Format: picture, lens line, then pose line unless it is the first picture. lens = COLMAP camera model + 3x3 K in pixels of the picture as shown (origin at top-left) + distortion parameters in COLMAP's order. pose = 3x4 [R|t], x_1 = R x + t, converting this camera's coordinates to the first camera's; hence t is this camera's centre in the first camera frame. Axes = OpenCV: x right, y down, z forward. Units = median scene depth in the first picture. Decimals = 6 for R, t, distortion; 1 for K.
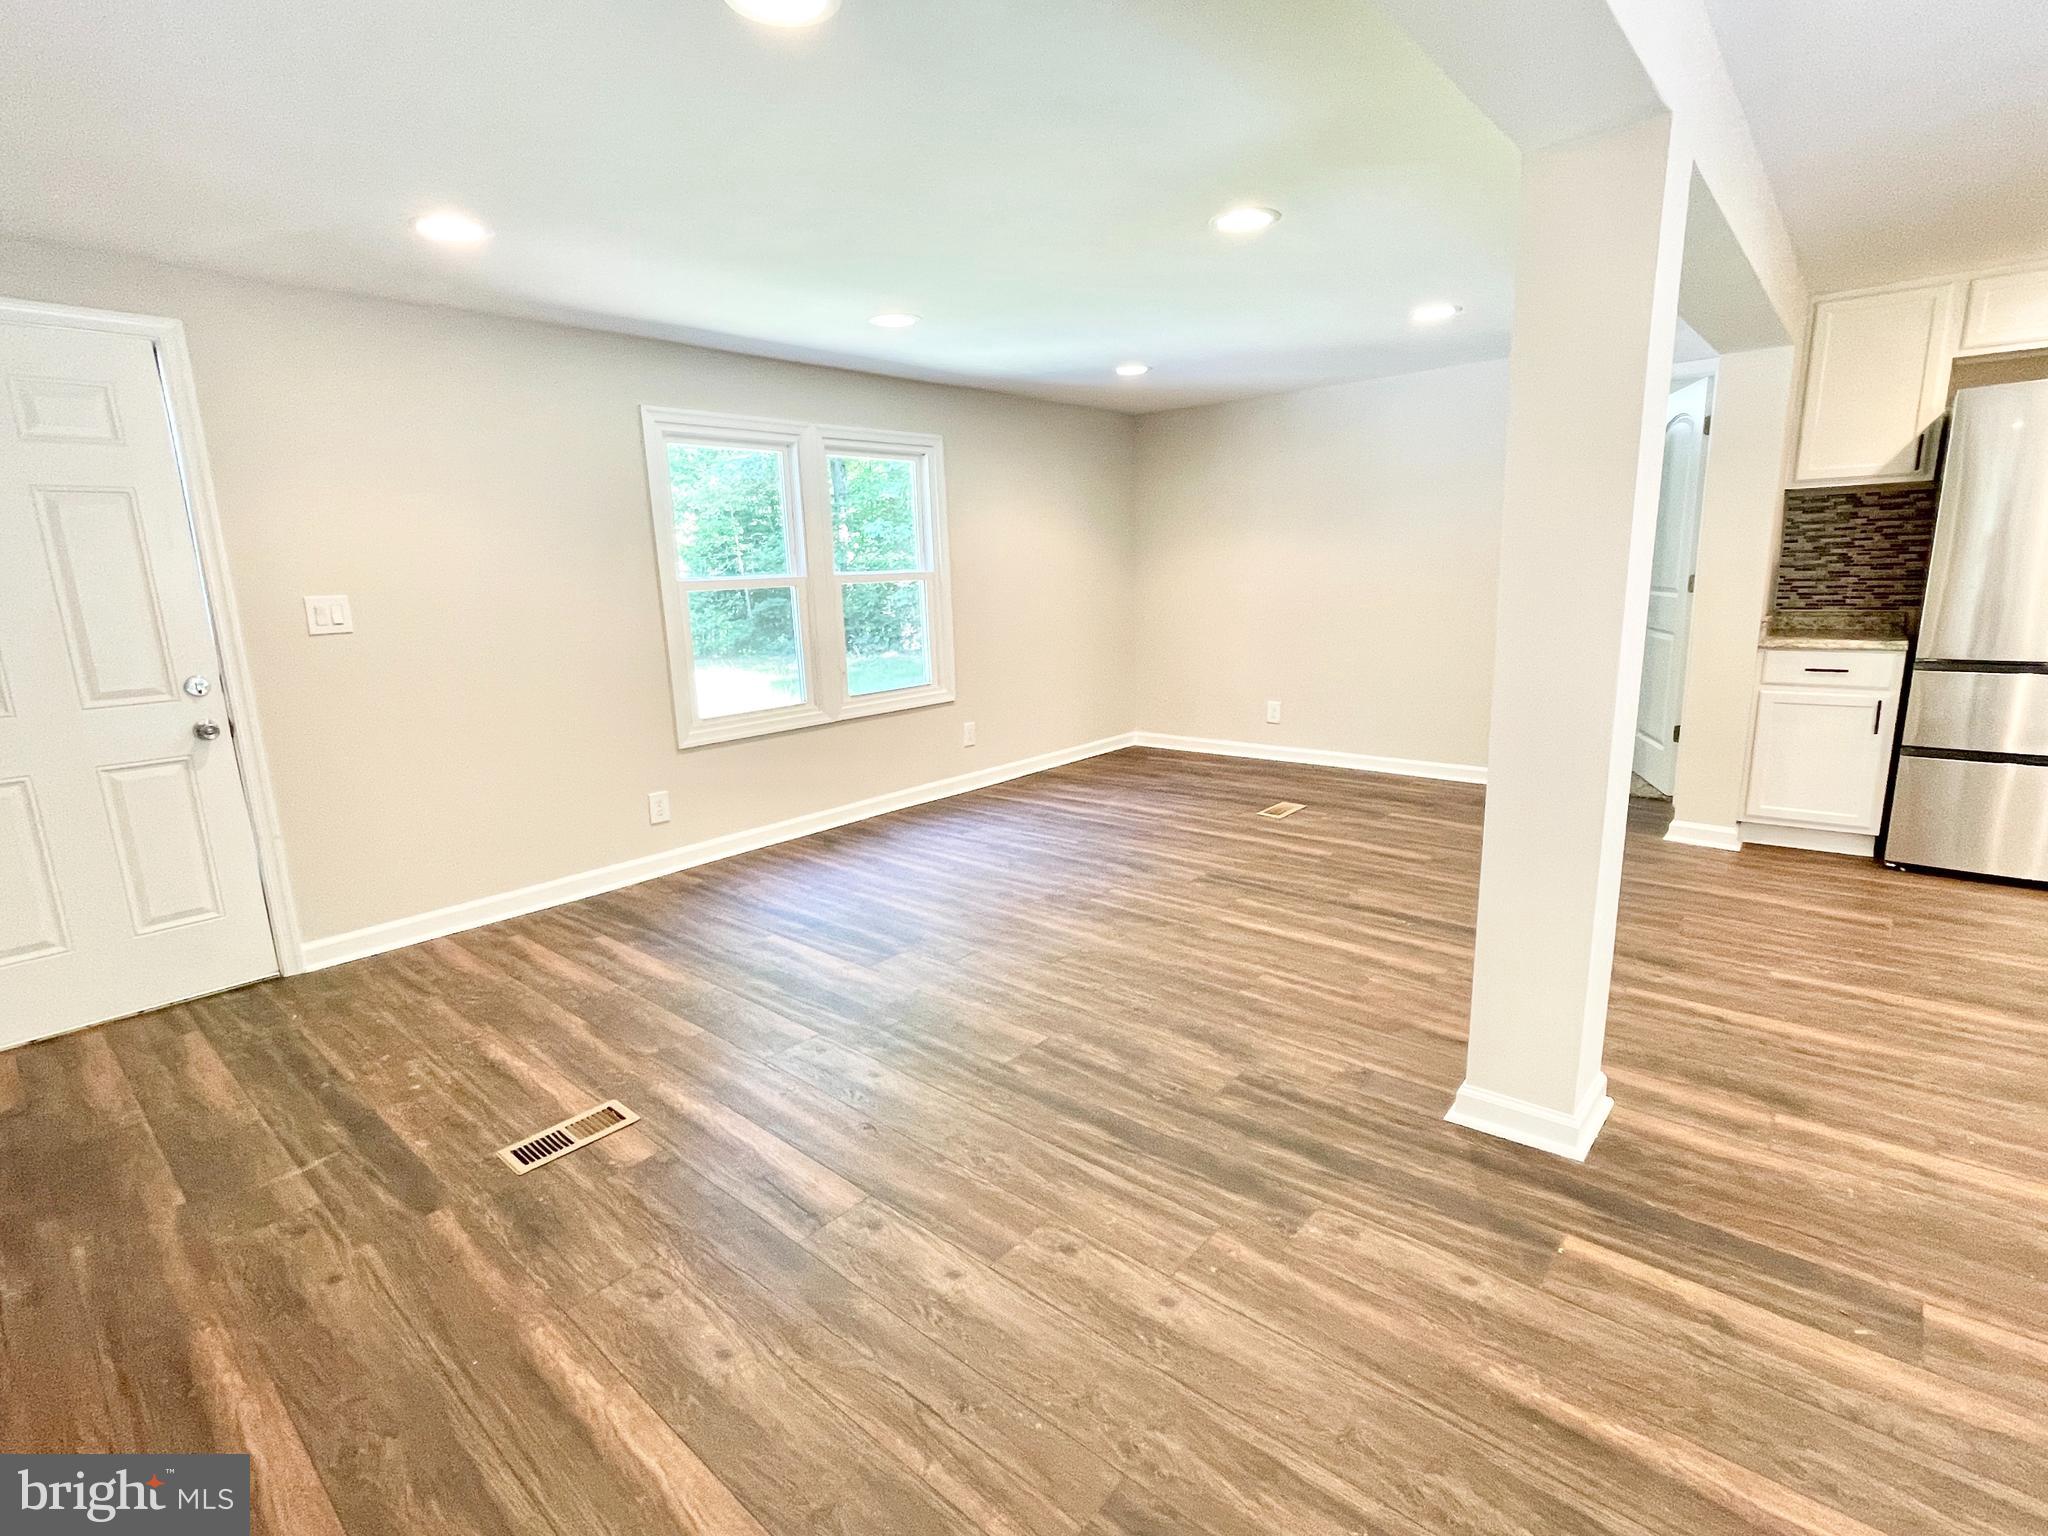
lens RADIAL K [[980.9, 0, 1024.0], [0, 980.9, 768.0], [0, 0, 1]] dist [-0.002225, -0.000652]
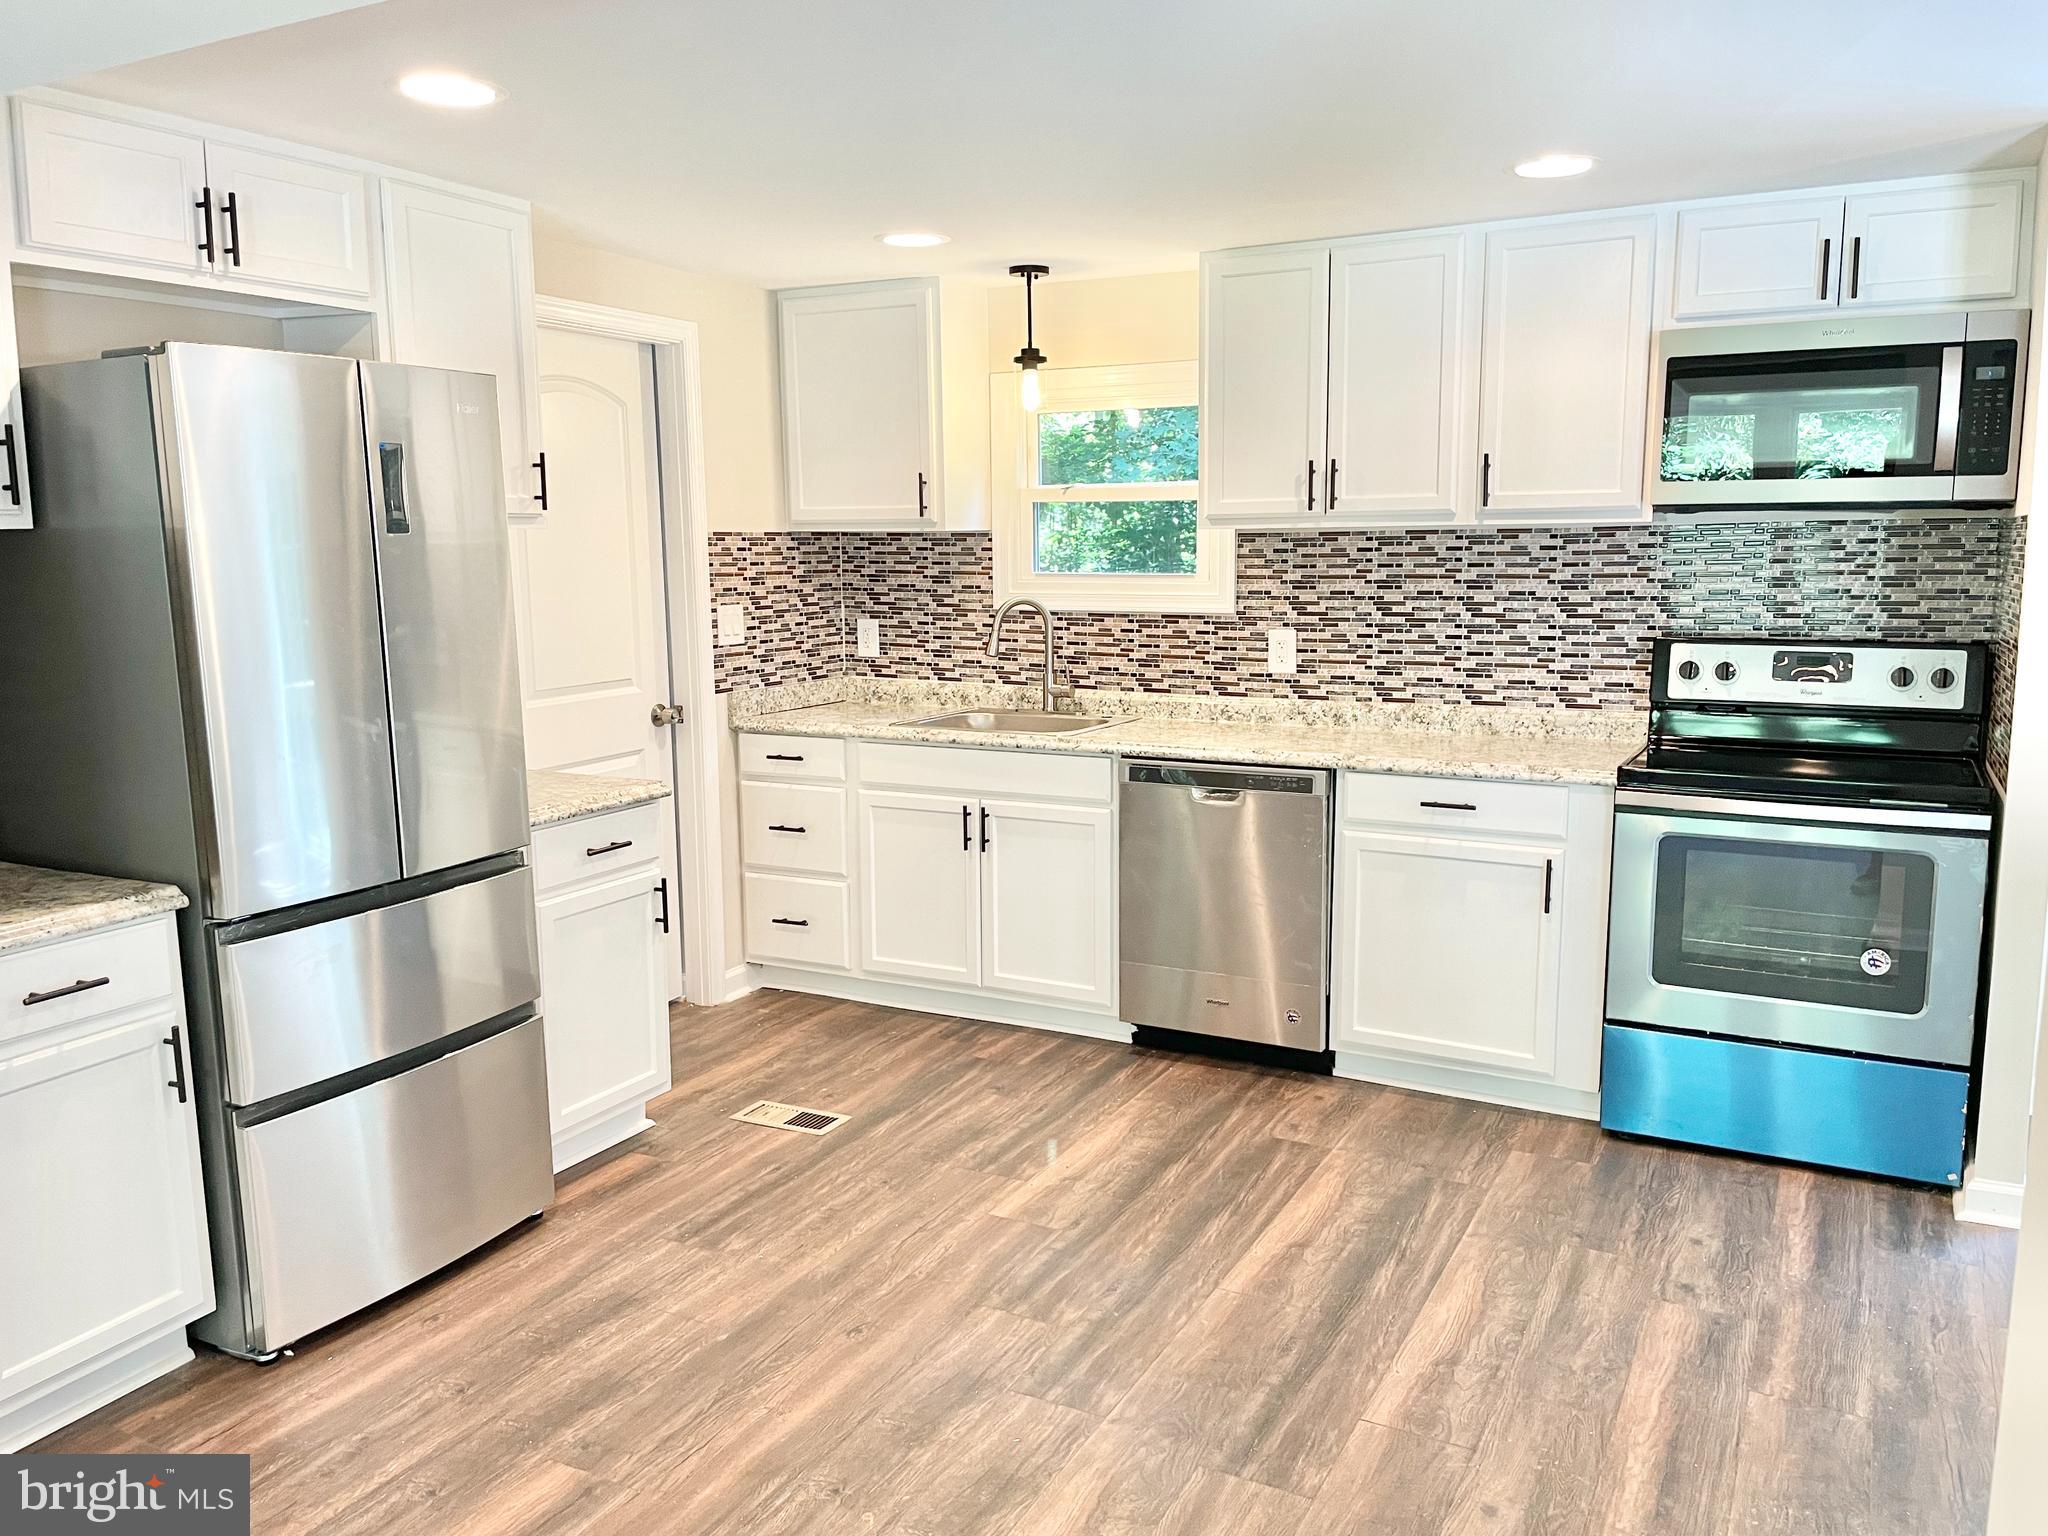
lens RADIAL K [[1551.8, 0, 1033.8], [0, 1551.8, 761.2], [0, 0, 1]] dist [0.096897, -0.127744]
pose [[-0.231222, -0.116033, 0.965957, 0.254350], [0.219136, 0.961138, 0.167909, -0.444159], [-0.947901, 0.250501, -0.196809, 1.528679]]
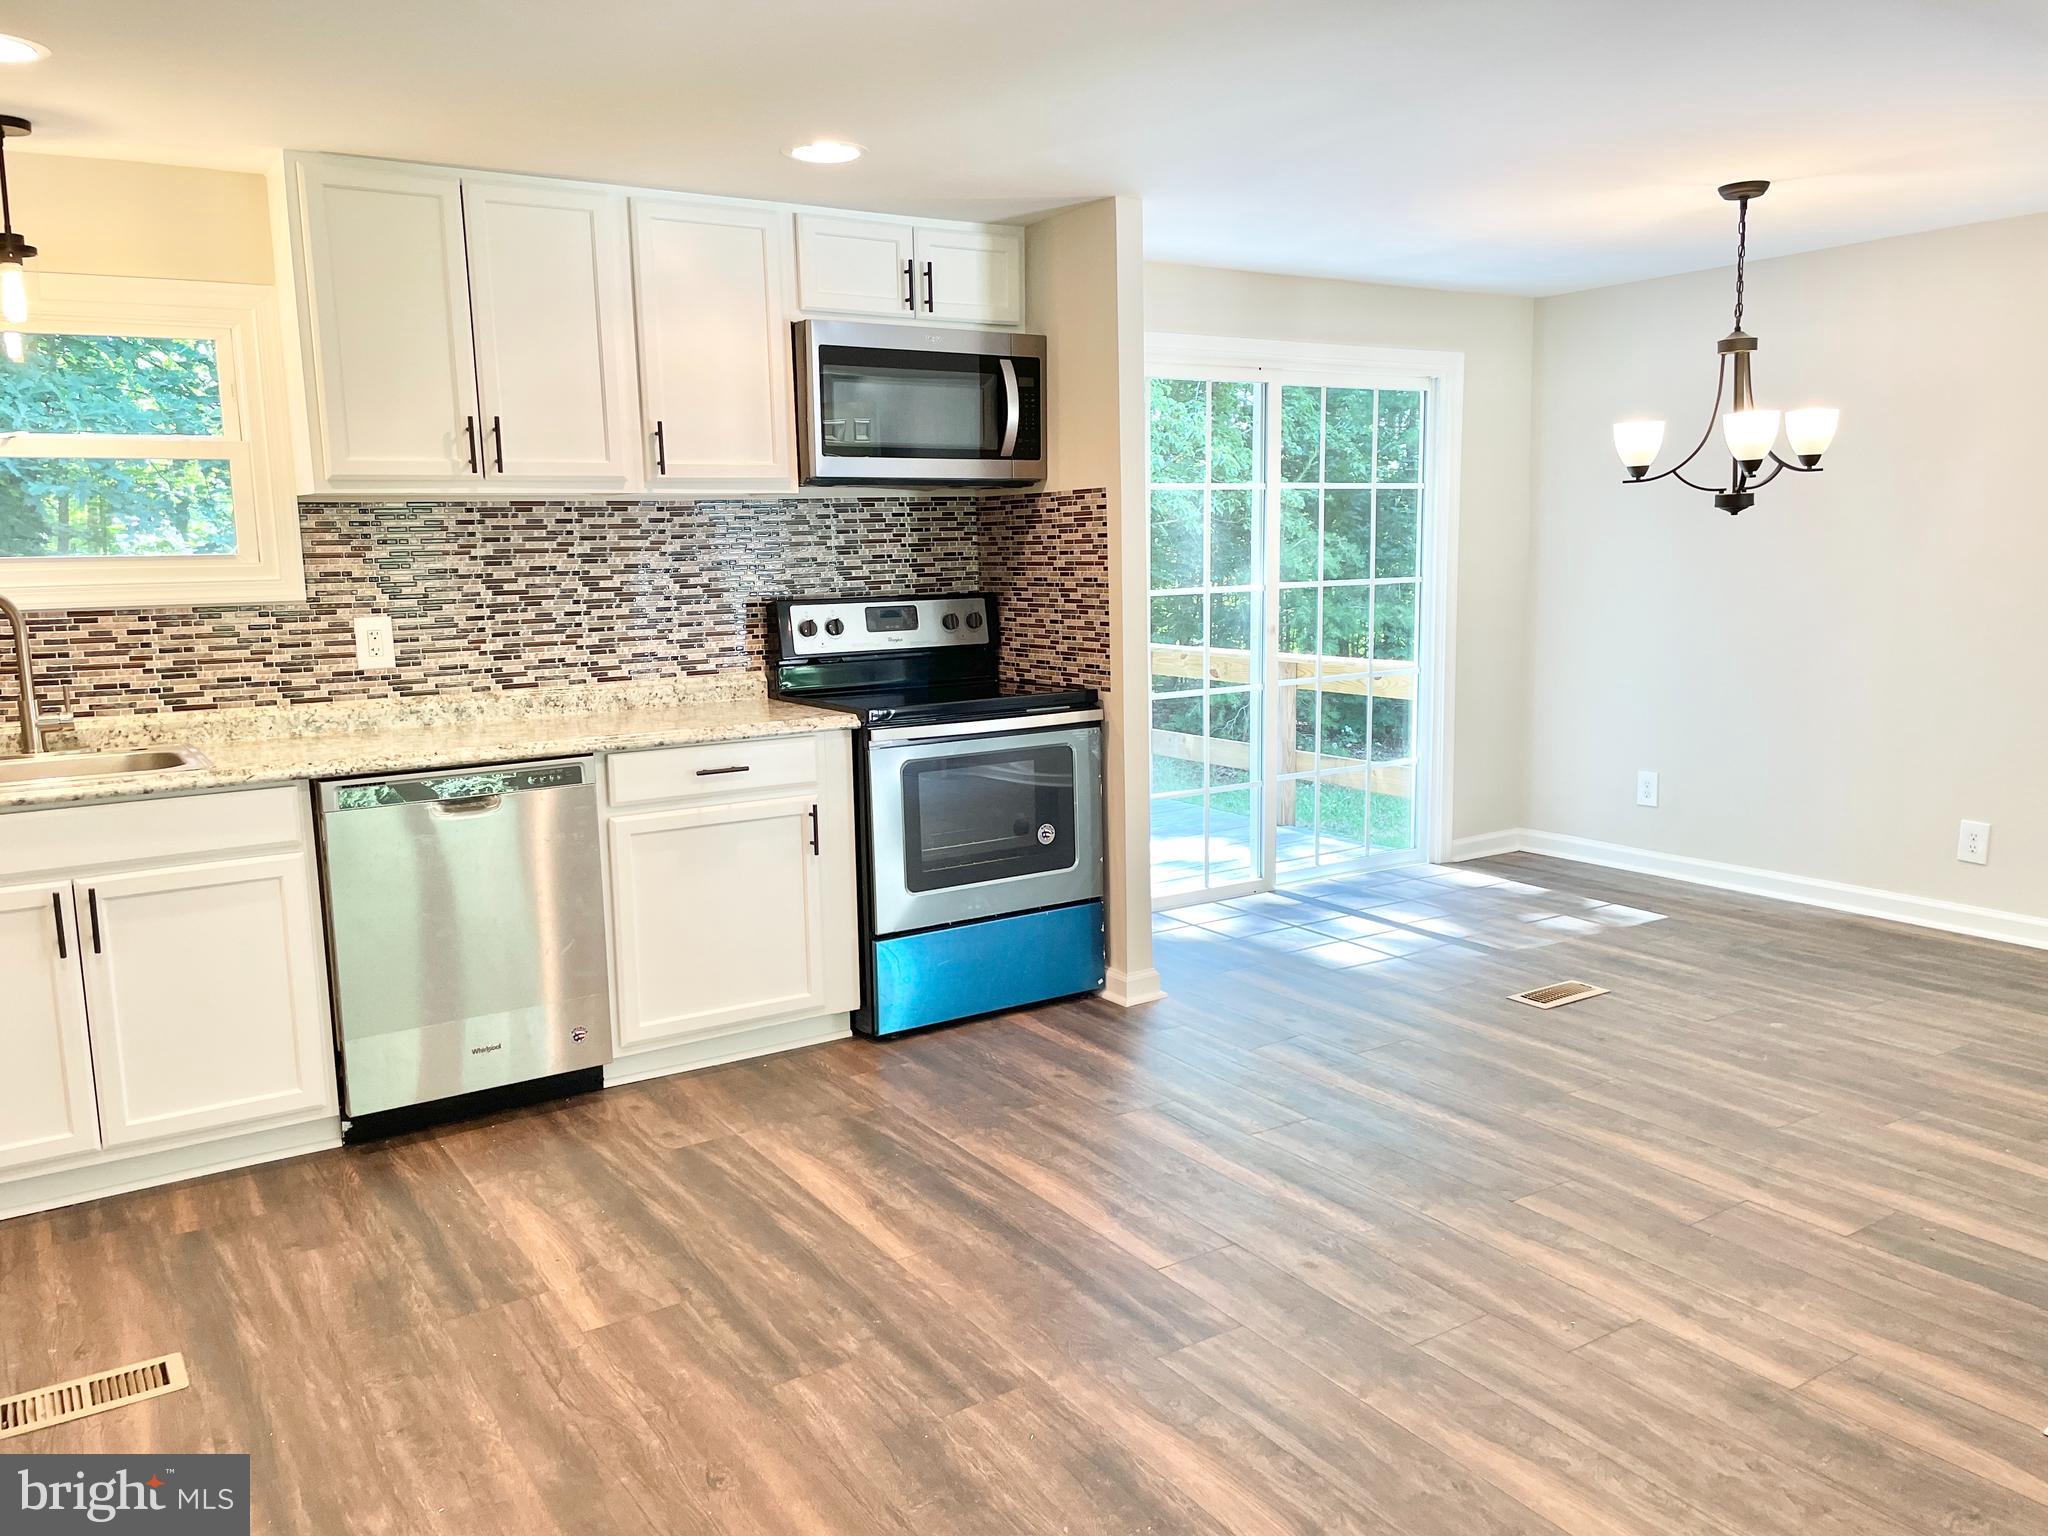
lens RADIAL K [[1551.8, 0, 1033.8], [0, 1551.8, 761.2], [0, 0, 1]] dist [0.096897, -0.127744]
pose [[-0.962293, 0.006602, 0.271934, 1.177526], [0.100373, 0.937775, 0.332421, -0.577083], [-0.252818, 0.347181, -0.903077, 2.382979]]
